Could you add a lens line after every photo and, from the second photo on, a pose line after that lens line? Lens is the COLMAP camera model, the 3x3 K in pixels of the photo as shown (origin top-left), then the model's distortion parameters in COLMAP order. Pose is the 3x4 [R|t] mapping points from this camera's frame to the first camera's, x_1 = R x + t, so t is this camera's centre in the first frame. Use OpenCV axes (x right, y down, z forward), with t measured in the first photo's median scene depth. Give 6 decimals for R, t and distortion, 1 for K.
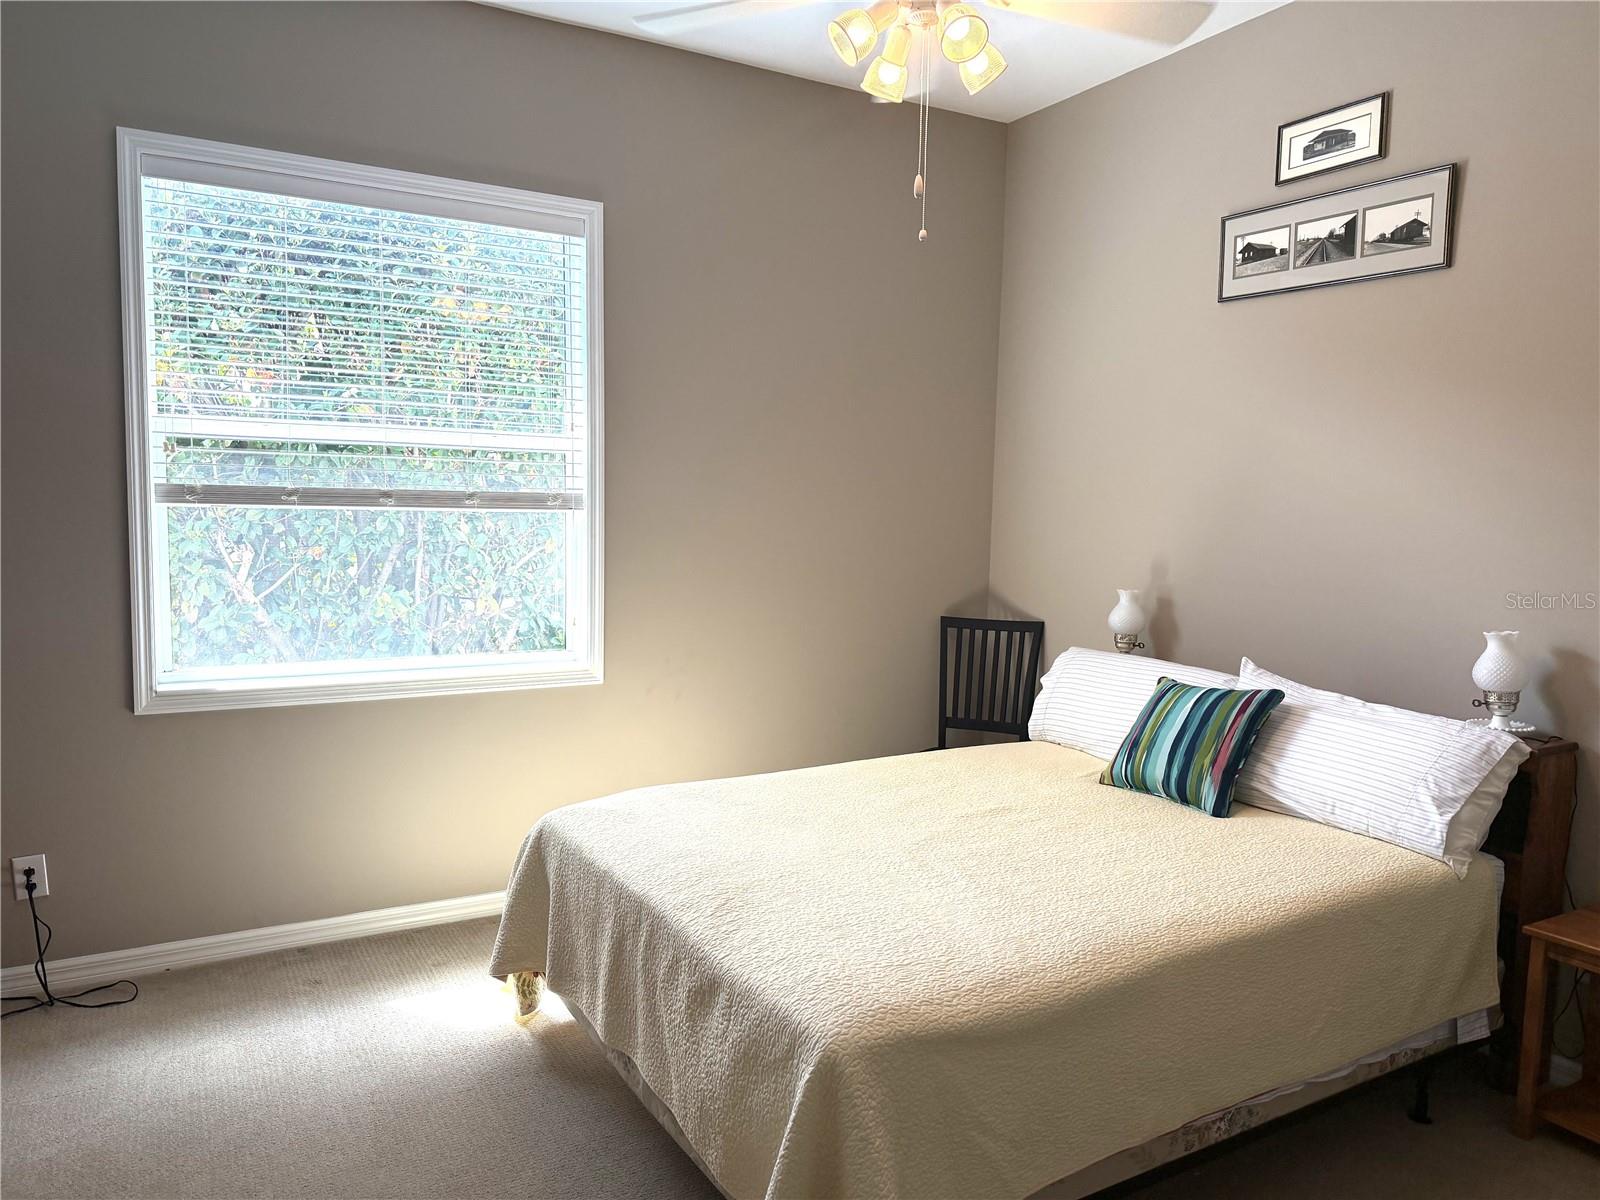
lens RADIAL K [[1092.7, 0, 800.0], [0, 1092.7, 600.0], [0, 0, 1]] dist [-0.003048, -0.000353]
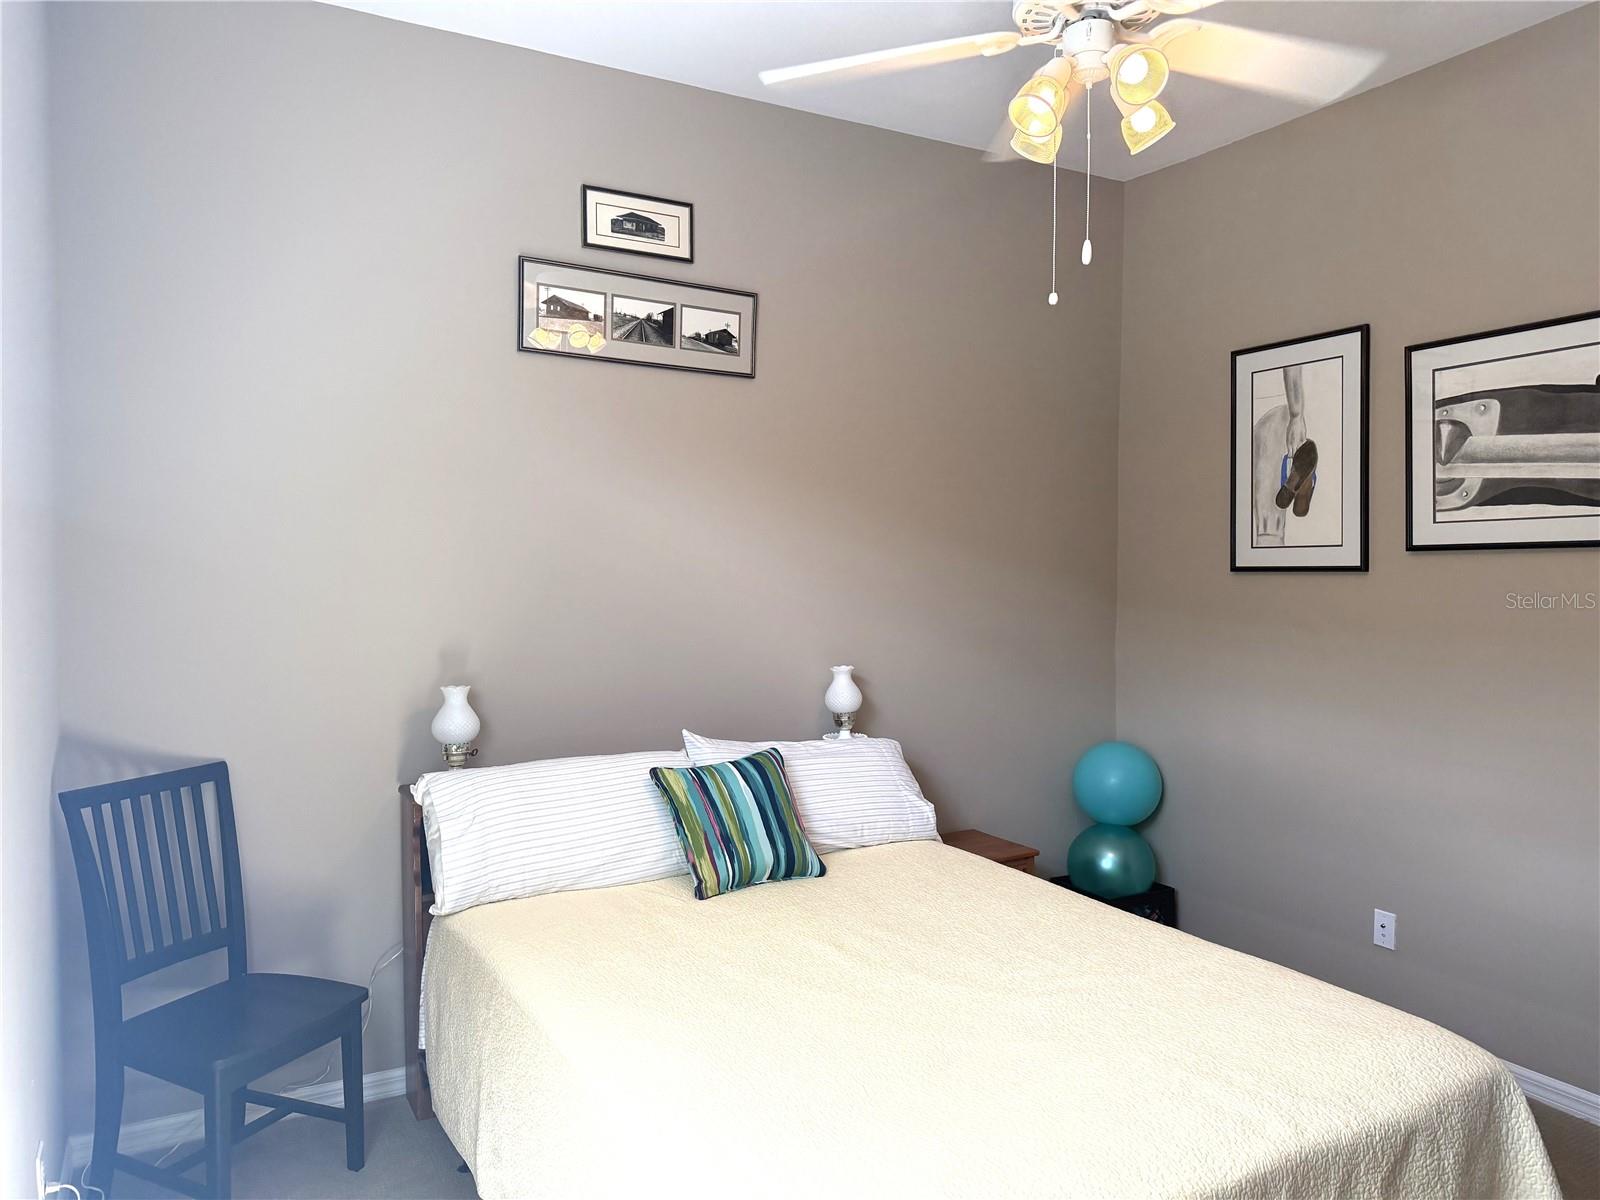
lens RADIAL K [[1097.6, 0, 800.0], [0, 1097.6, 600.0], [0, 0, 1]] dist [0.089279, -0.000100]
pose [[0.013268, -0.053228, 0.998494, -0.580555], [0.092021, 0.994409, 0.051787, -0.106684], [-0.995669, 0.091195, 0.018092, 0.856227]]
